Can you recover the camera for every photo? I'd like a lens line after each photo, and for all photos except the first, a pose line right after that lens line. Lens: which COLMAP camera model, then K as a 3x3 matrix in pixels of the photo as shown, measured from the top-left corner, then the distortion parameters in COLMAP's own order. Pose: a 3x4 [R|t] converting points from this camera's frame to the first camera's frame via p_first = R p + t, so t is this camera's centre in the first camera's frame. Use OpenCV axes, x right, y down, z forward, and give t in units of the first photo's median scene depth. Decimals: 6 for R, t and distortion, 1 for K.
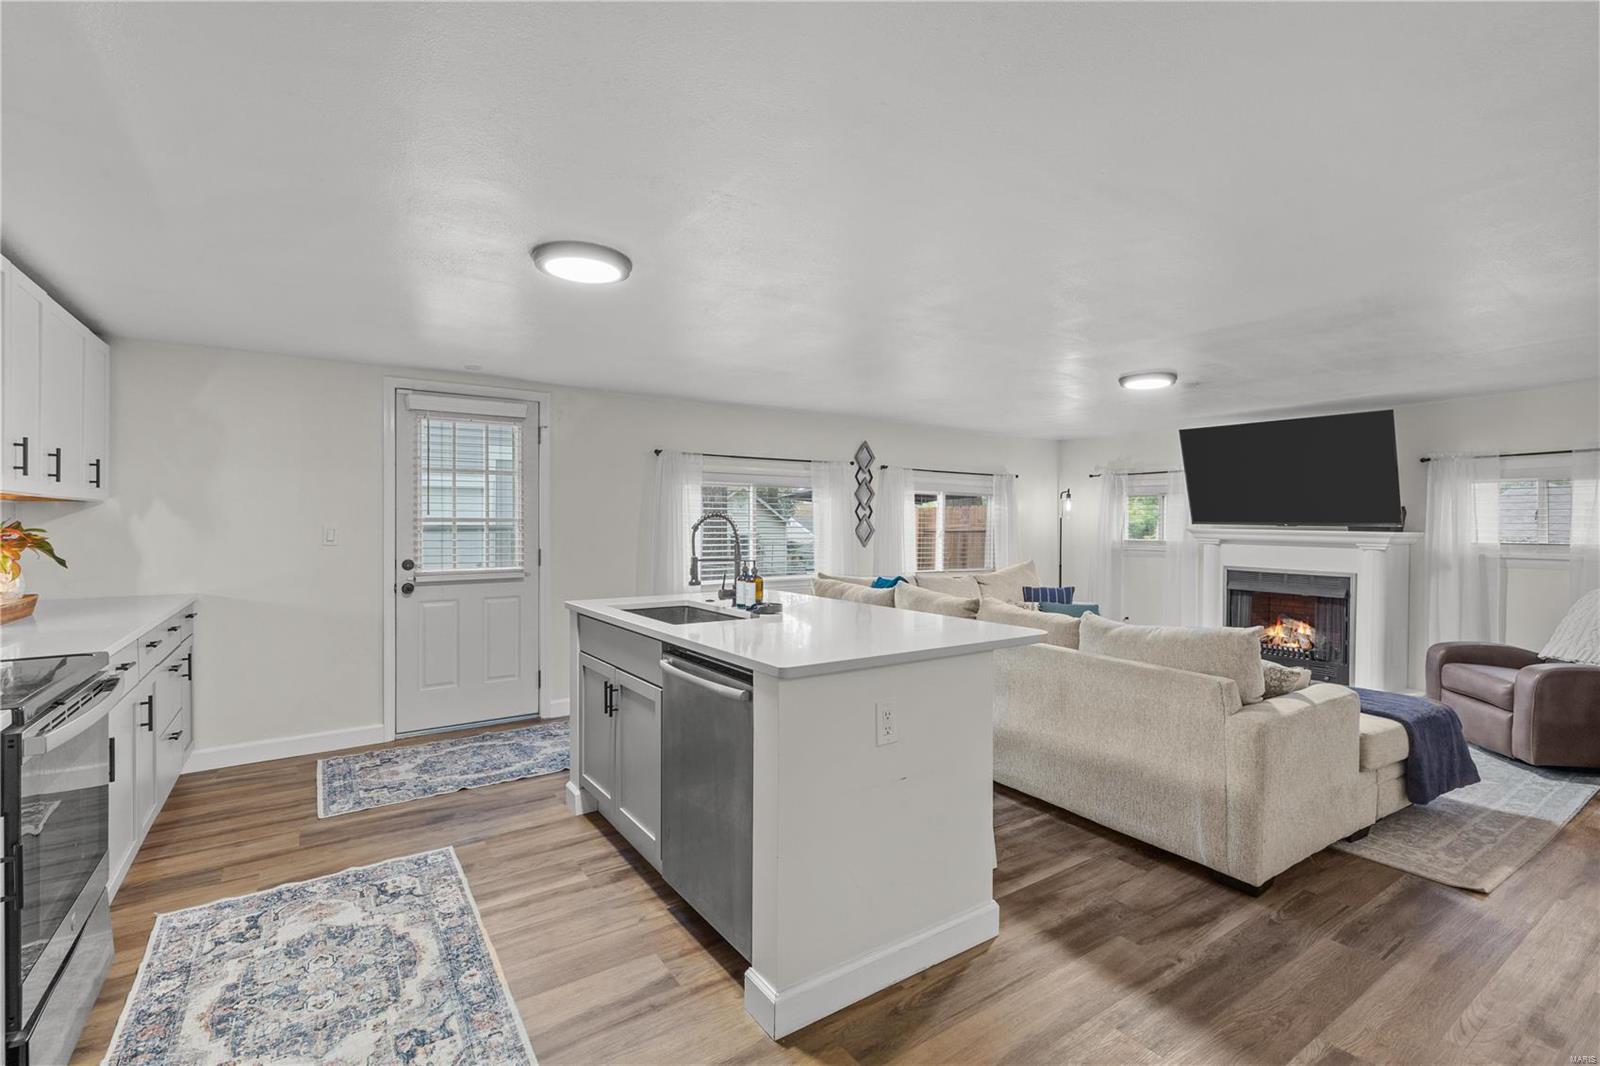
lens RADIAL K [[751.0, 0, 811.5], [0, 751.0, 521.7], [0, 0, 1]] dist [0.011885, 0.000100]
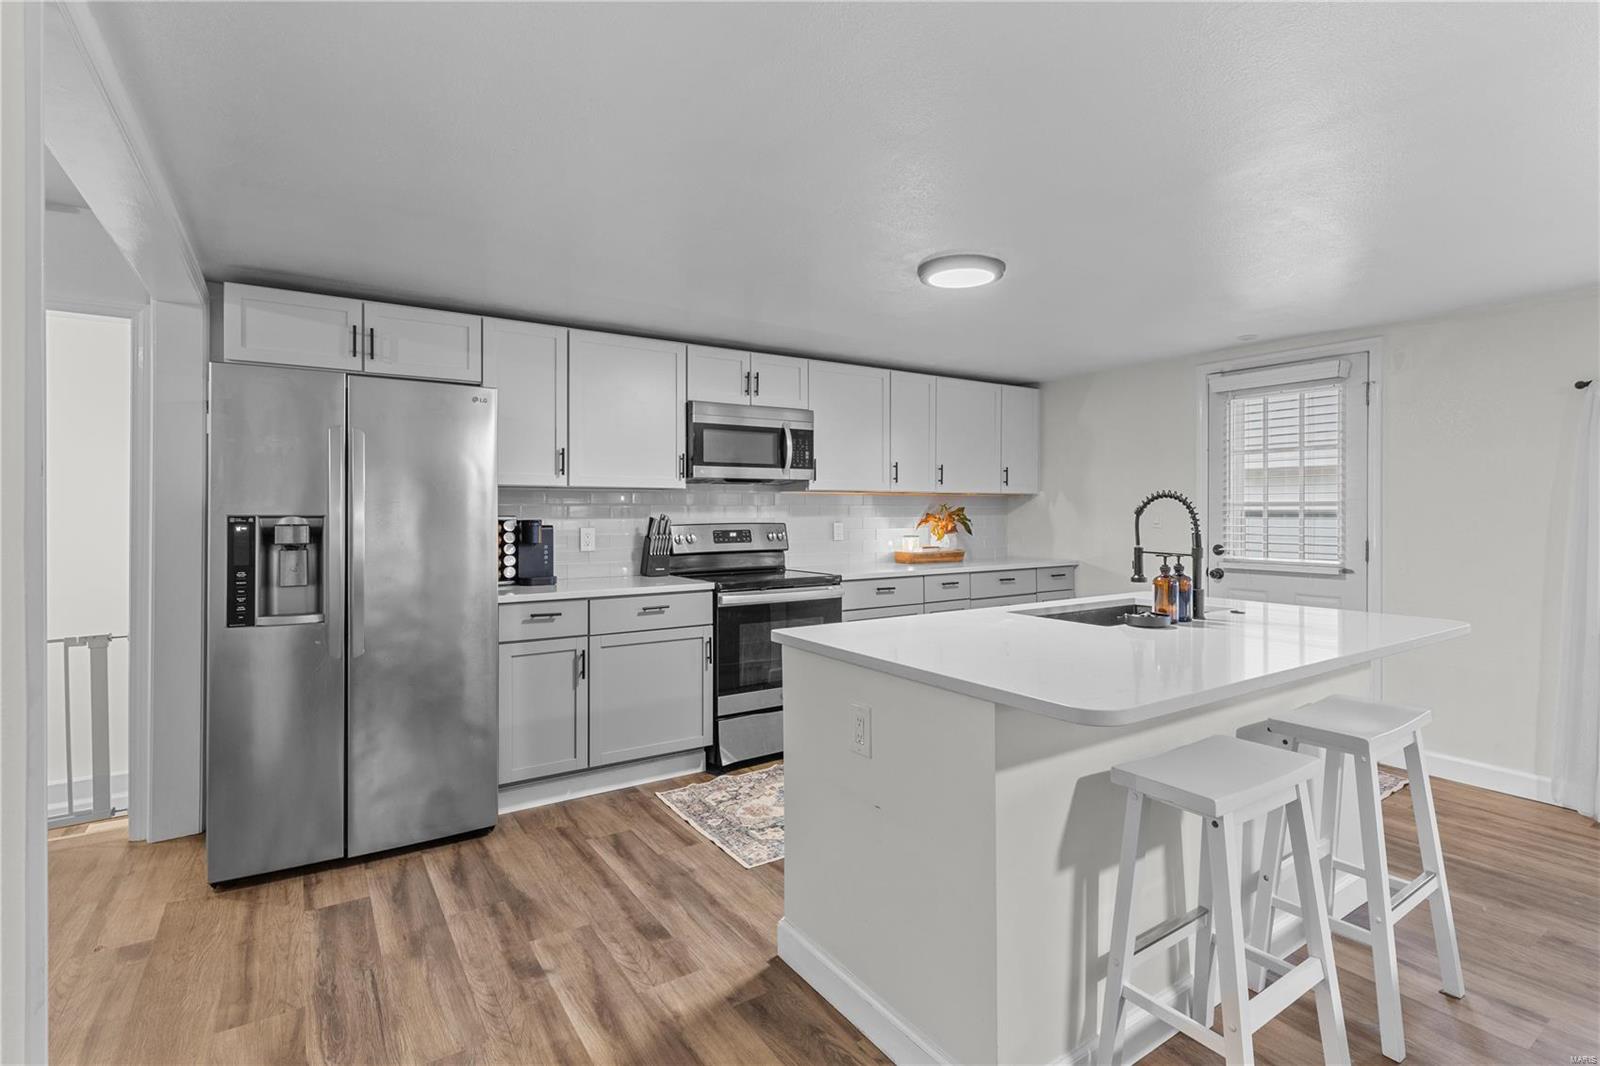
lens RADIAL K [[751.0, 0, 790.2], [0, 751.0, 529.8], [0, 0, 1]] dist [0.011885, 0.000100]
pose [[-0.026824, 0.025191, -0.999323, 0.526193], [0.002179, 0.999682, 0.025141, 0.005231], [0.999638, -0.001504, -0.026870, 0.511051]]
